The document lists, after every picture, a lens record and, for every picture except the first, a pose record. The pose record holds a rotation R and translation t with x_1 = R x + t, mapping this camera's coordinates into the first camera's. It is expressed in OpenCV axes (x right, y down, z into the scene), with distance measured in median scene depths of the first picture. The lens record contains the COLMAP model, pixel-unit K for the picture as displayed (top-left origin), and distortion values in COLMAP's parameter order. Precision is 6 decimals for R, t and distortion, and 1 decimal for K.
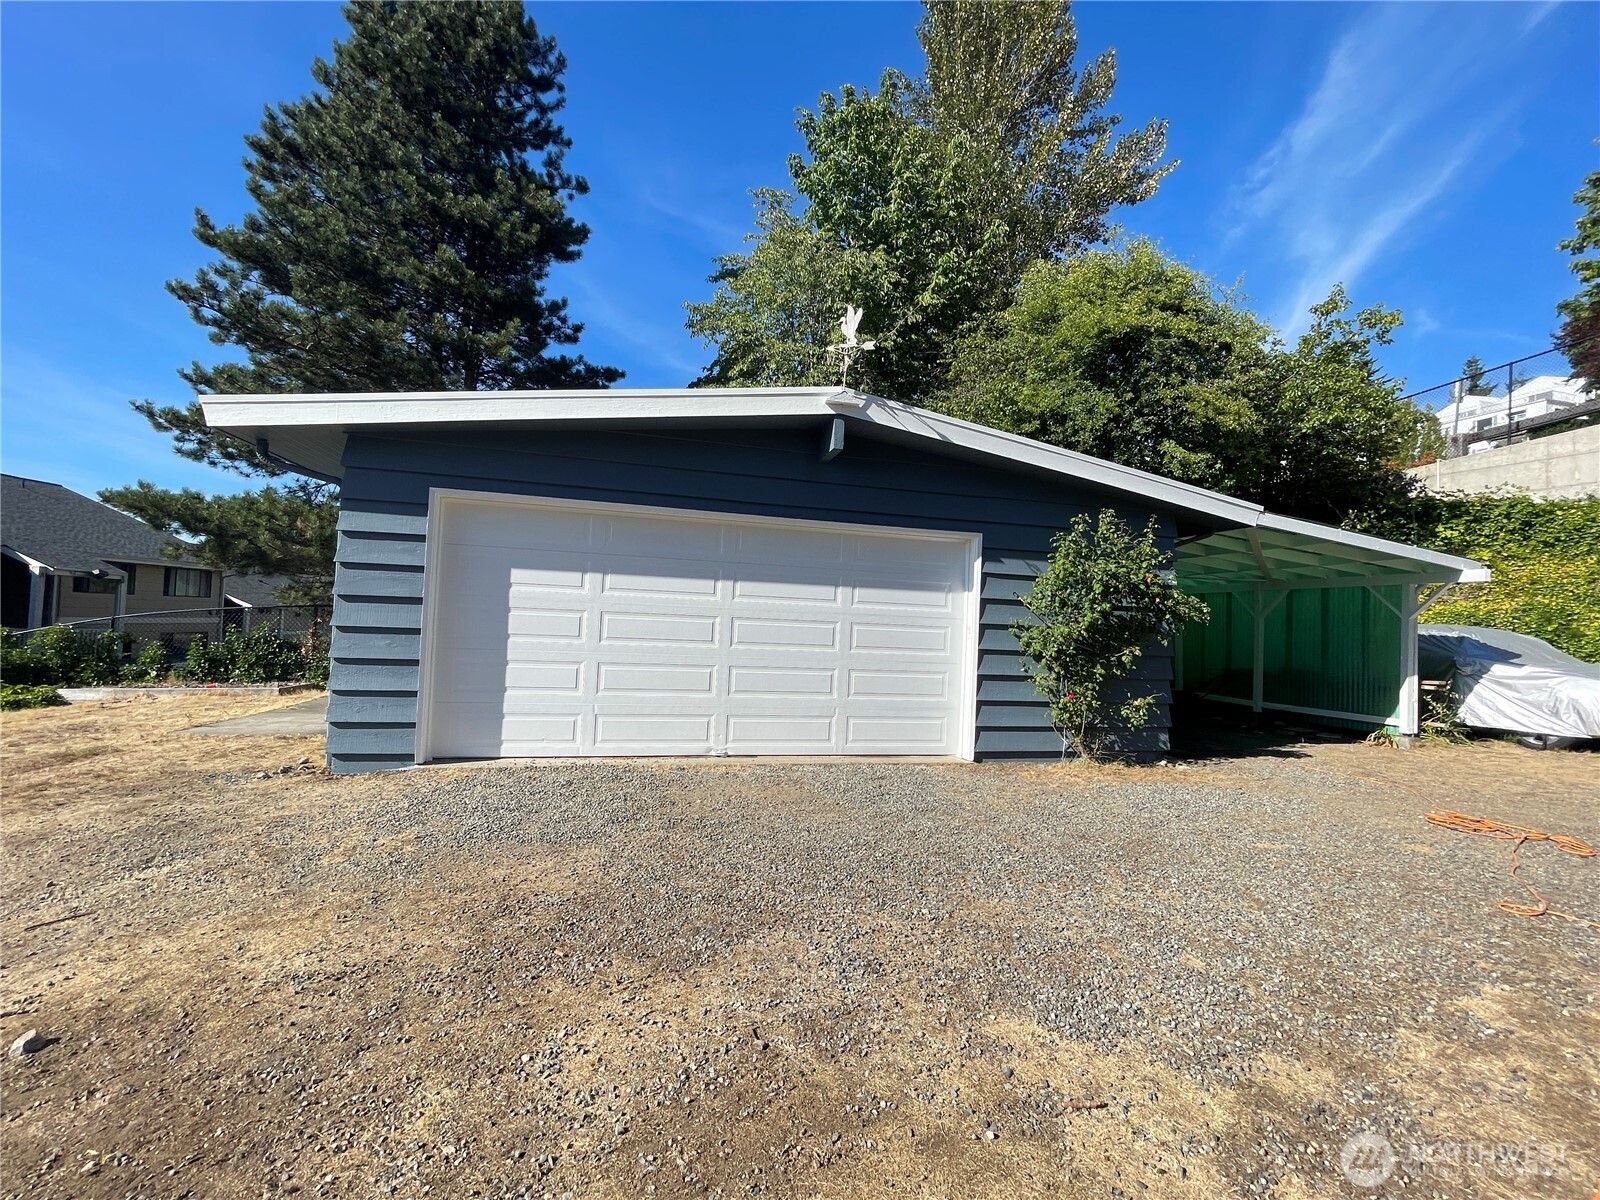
lens RADIAL K [[647.8, 0, 801.2], [0, 647.8, 605.9], [0, 0, 1]] dist [-0.001905, -0.000529]
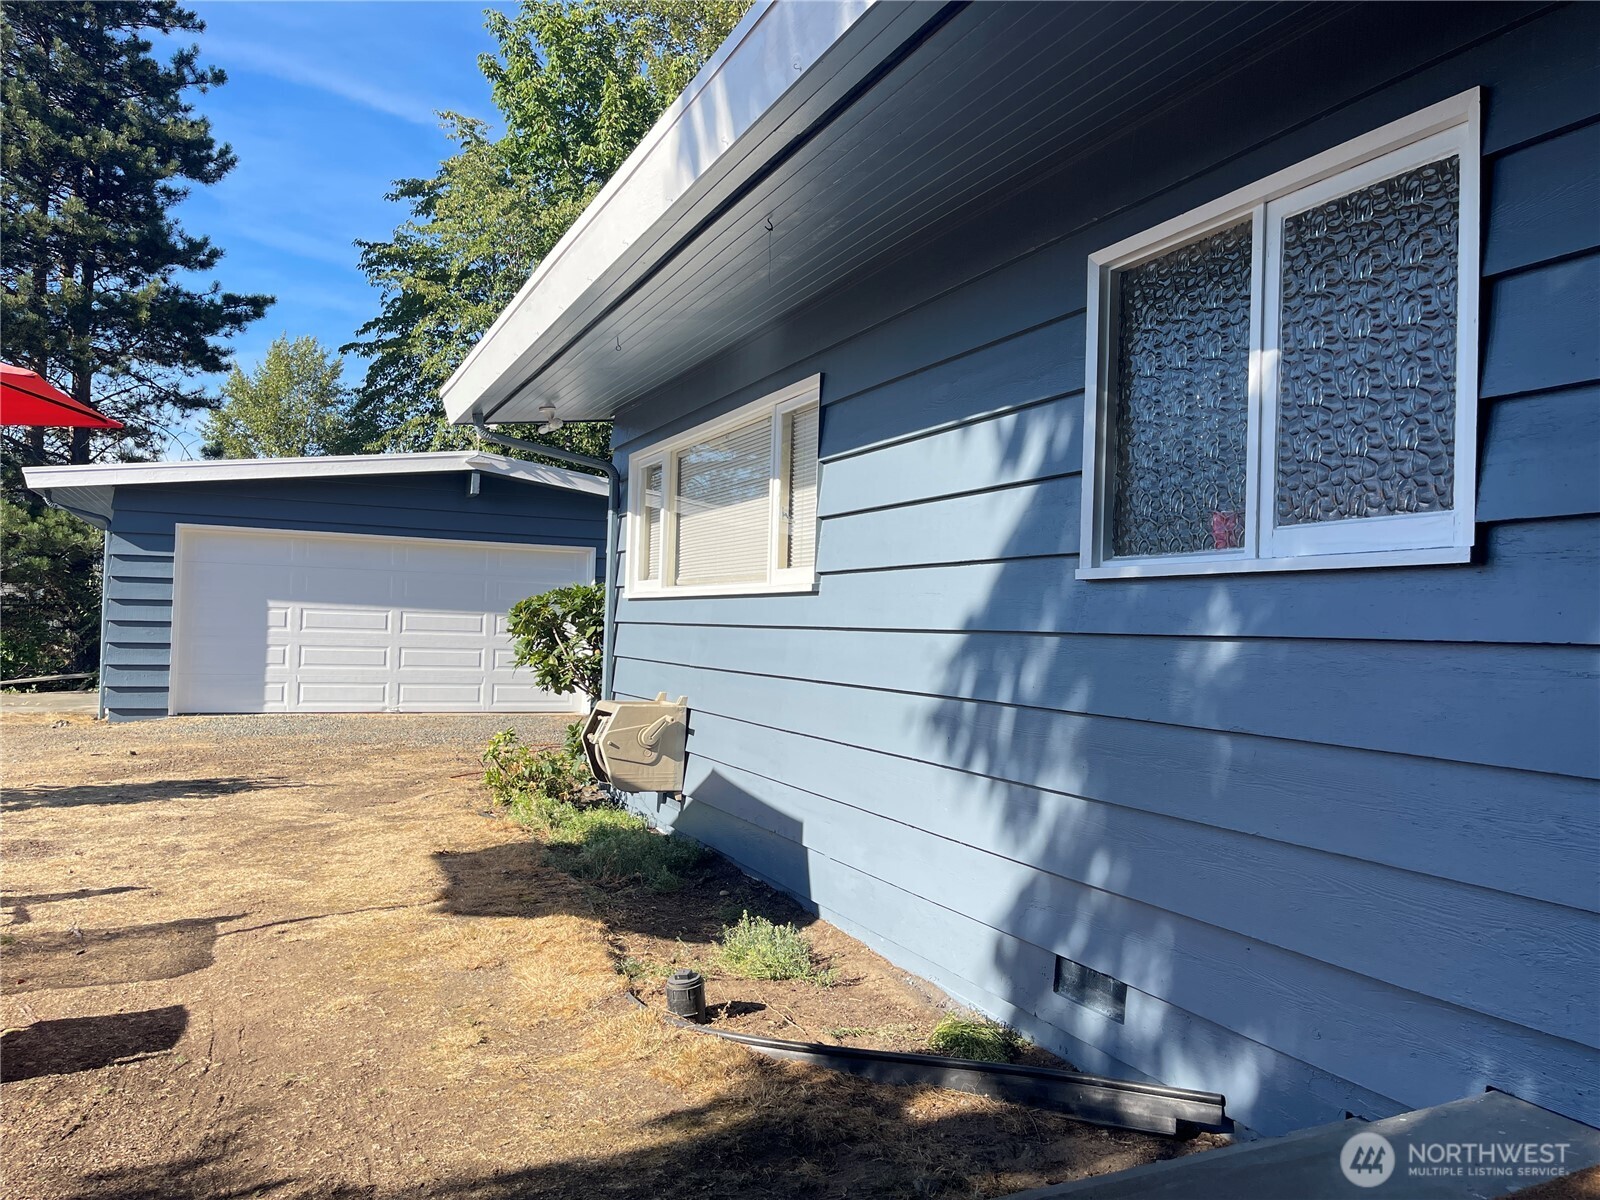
lens RADIAL K [[1211.2, 0, 805.7], [0, 1211.2, 604.6], [0, 0, 1]] dist [0.035968, -0.035972]
pose [[0.984681, -0.010304, 0.174061, 0.301212], [0.008676, 0.999911, 0.010107, -0.016333], [-0.174150, -0.008442, 0.984683, -1.757662]]
